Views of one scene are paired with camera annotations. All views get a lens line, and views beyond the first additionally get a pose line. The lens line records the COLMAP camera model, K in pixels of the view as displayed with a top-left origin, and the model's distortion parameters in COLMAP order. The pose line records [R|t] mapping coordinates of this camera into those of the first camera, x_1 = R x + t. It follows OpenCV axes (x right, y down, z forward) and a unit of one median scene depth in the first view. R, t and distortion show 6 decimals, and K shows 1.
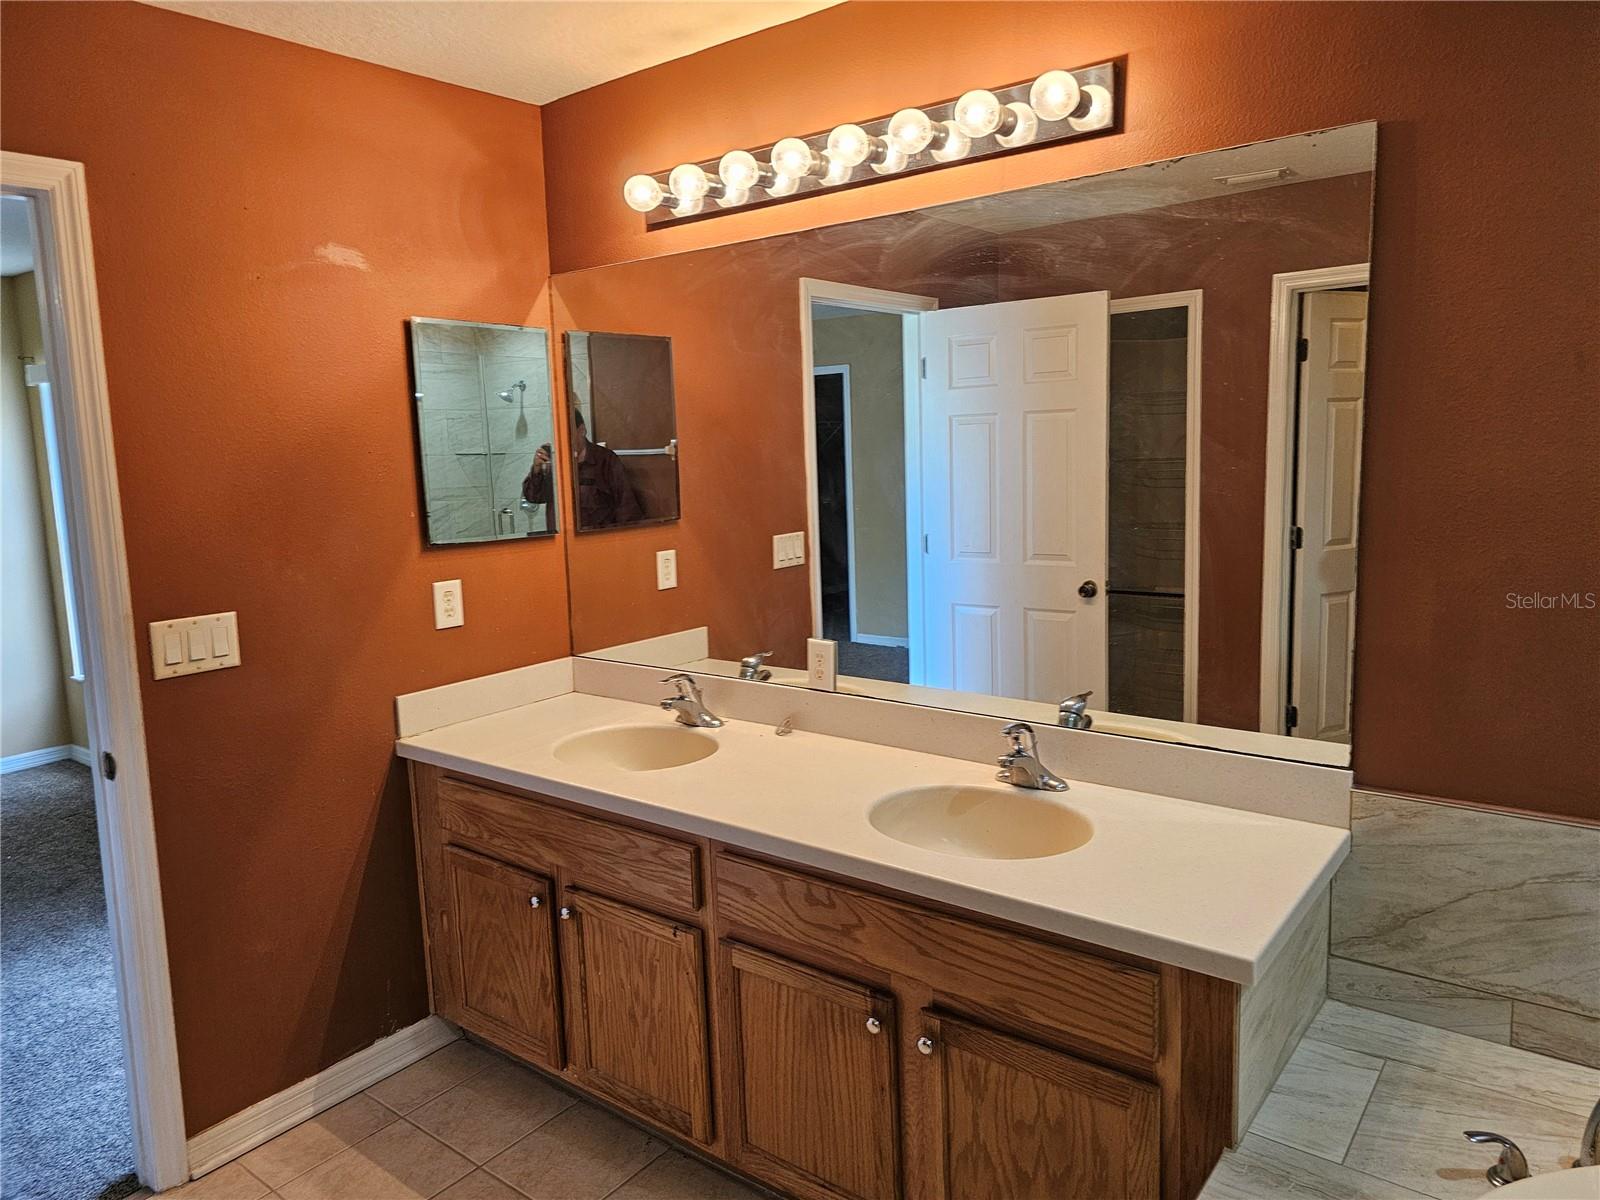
lens RADIAL K [[1060.6, 0, 802.1], [0, 1060.6, 592.9], [0, 0, 1]] dist [0.017025, -0.027401]
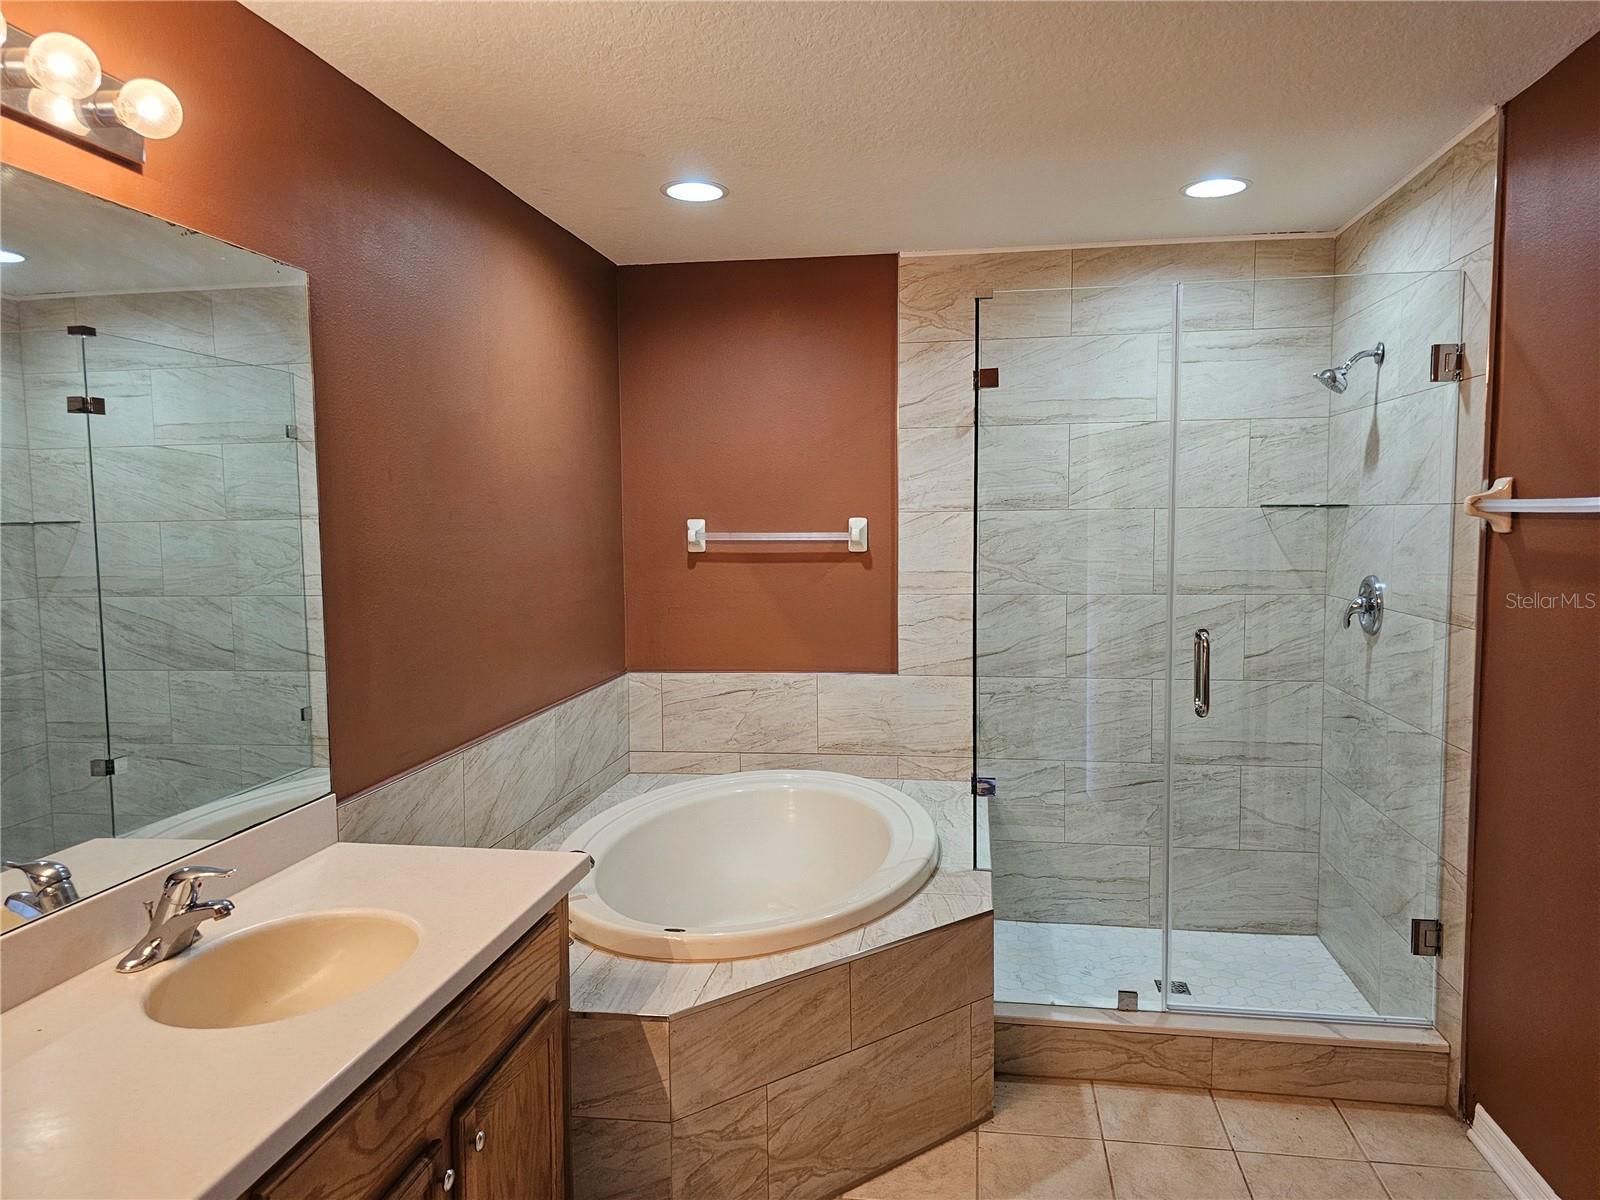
lens RADIAL K [[1060.6, 0, 800.1], [0, 1060.6, 608.5], [0, 0, 1]] dist [0.017025, -0.027401]
pose [[-0.489301, -0.035253, 0.871402, -0.864276], [0.139034, 0.983251, 0.117847, -0.121444], [-0.860961, 0.178817, -0.476204, 1.140890]]
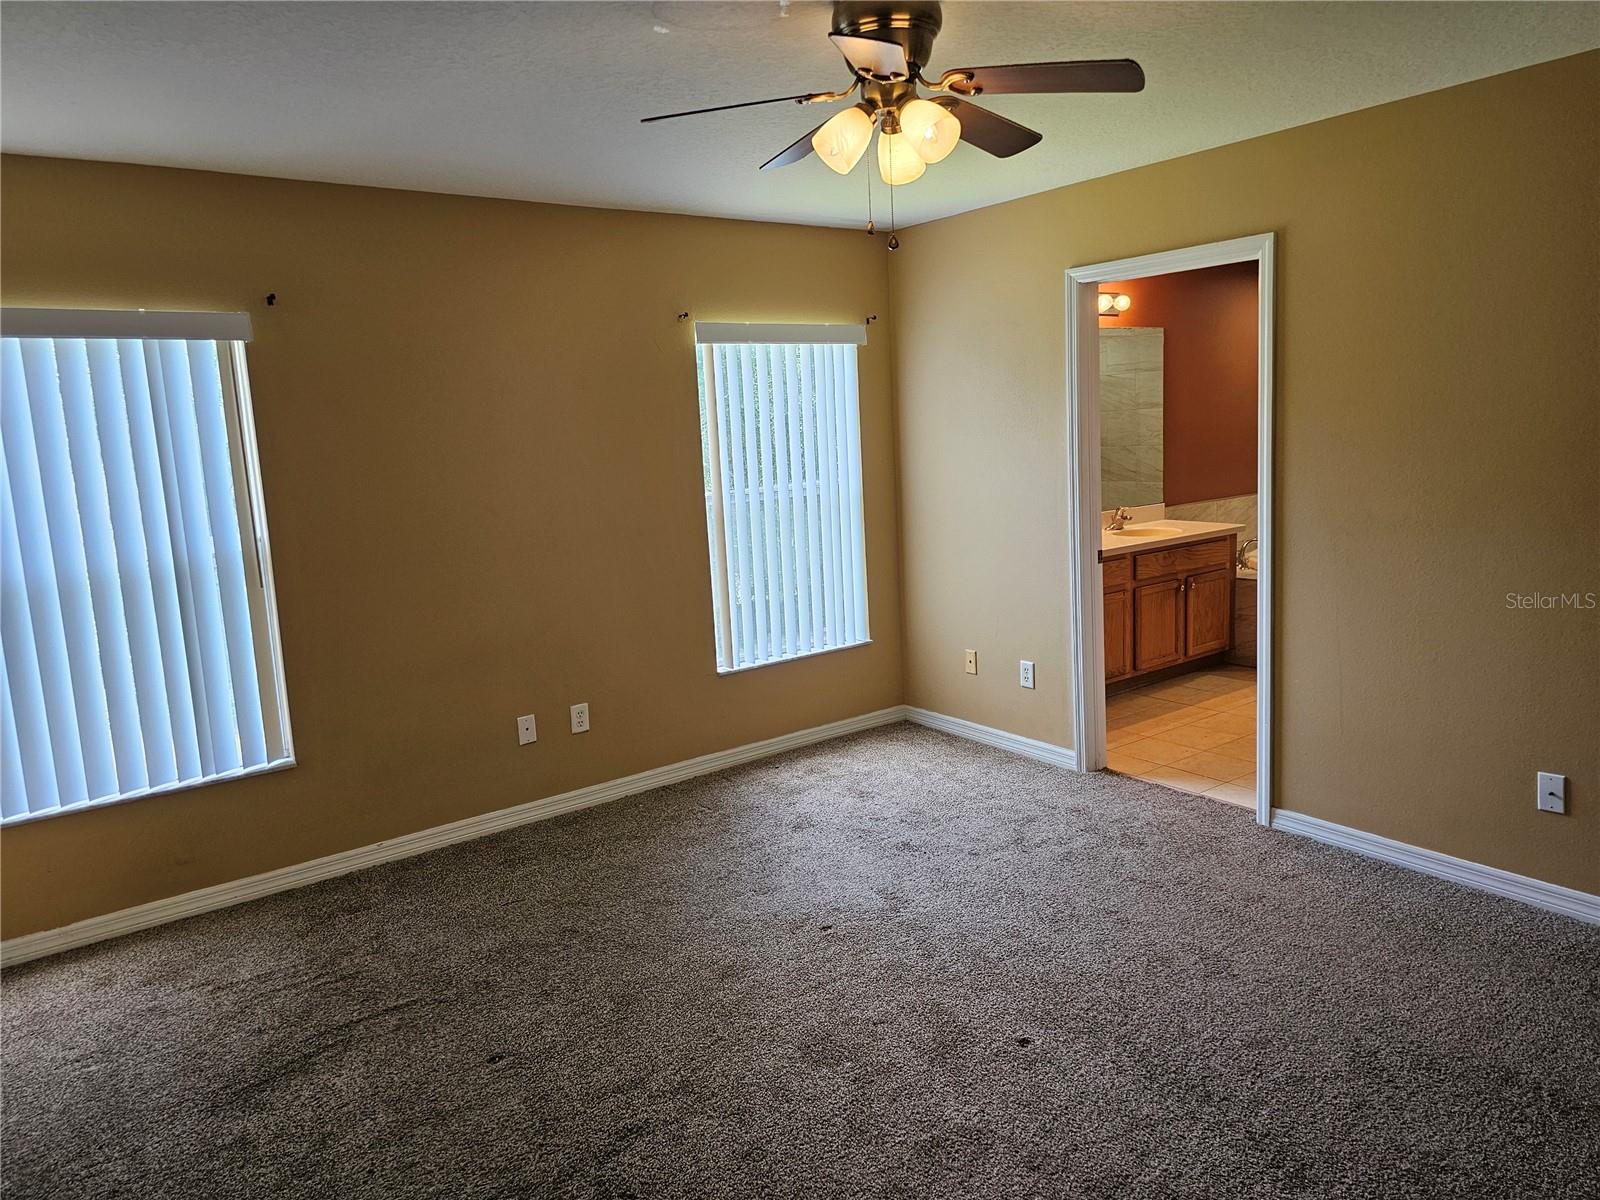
lens RADIAL K [[1060.6, 0, 804.1], [0, 1060.6, 587.3], [0, 0, 1]] dist [0.017025, -0.027401]
pose [[0.277438, -0.129677, 0.951952, -3.555065], [0.166999, 0.982274, 0.085137, -0.074229], [-0.946118, 0.135355, 0.294176, 1.198831]]
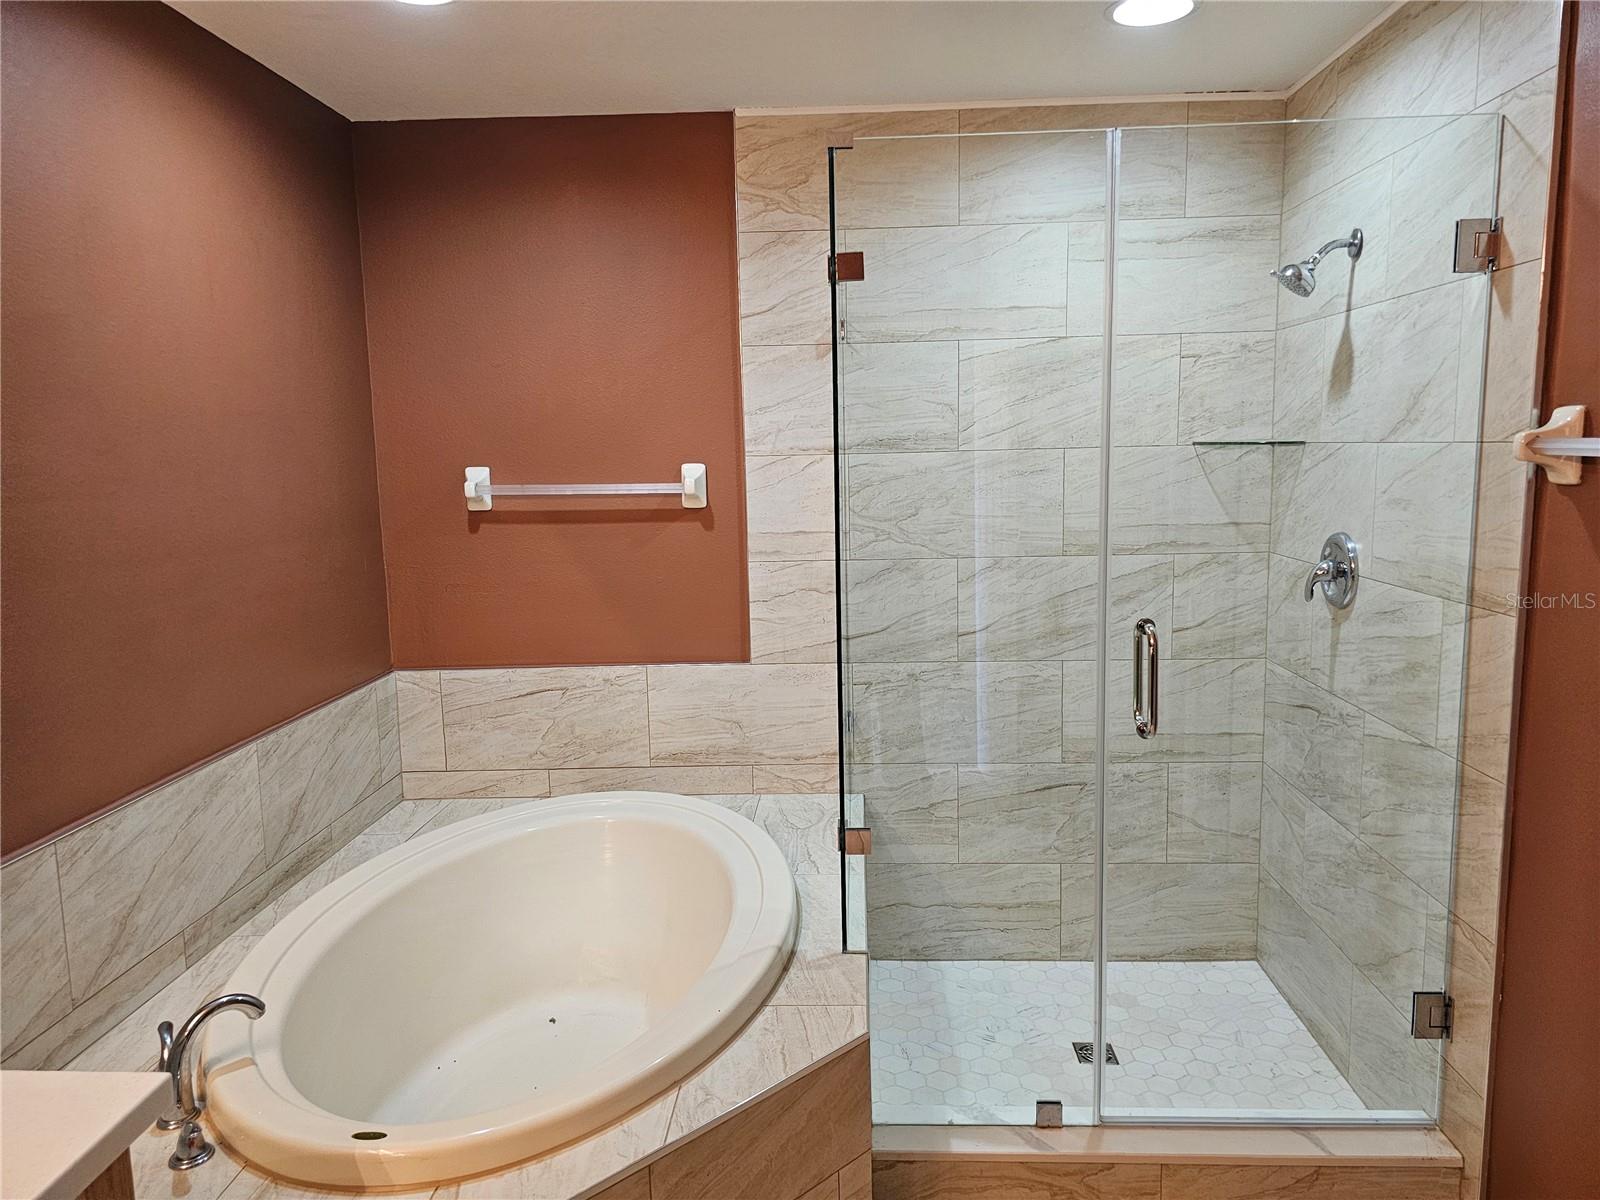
lens RADIAL K [[1060.6, 0, 810.3], [0, 1060.6, 598.5], [0, 0, 1]] dist [0.017025, -0.027401]
pose [[-0.589411, -0.065197, 0.805198, -0.723451], [0.144749, 0.972083, 0.184667, -0.115977], [-0.794760, 0.225396, -0.563519, 1.016196]]
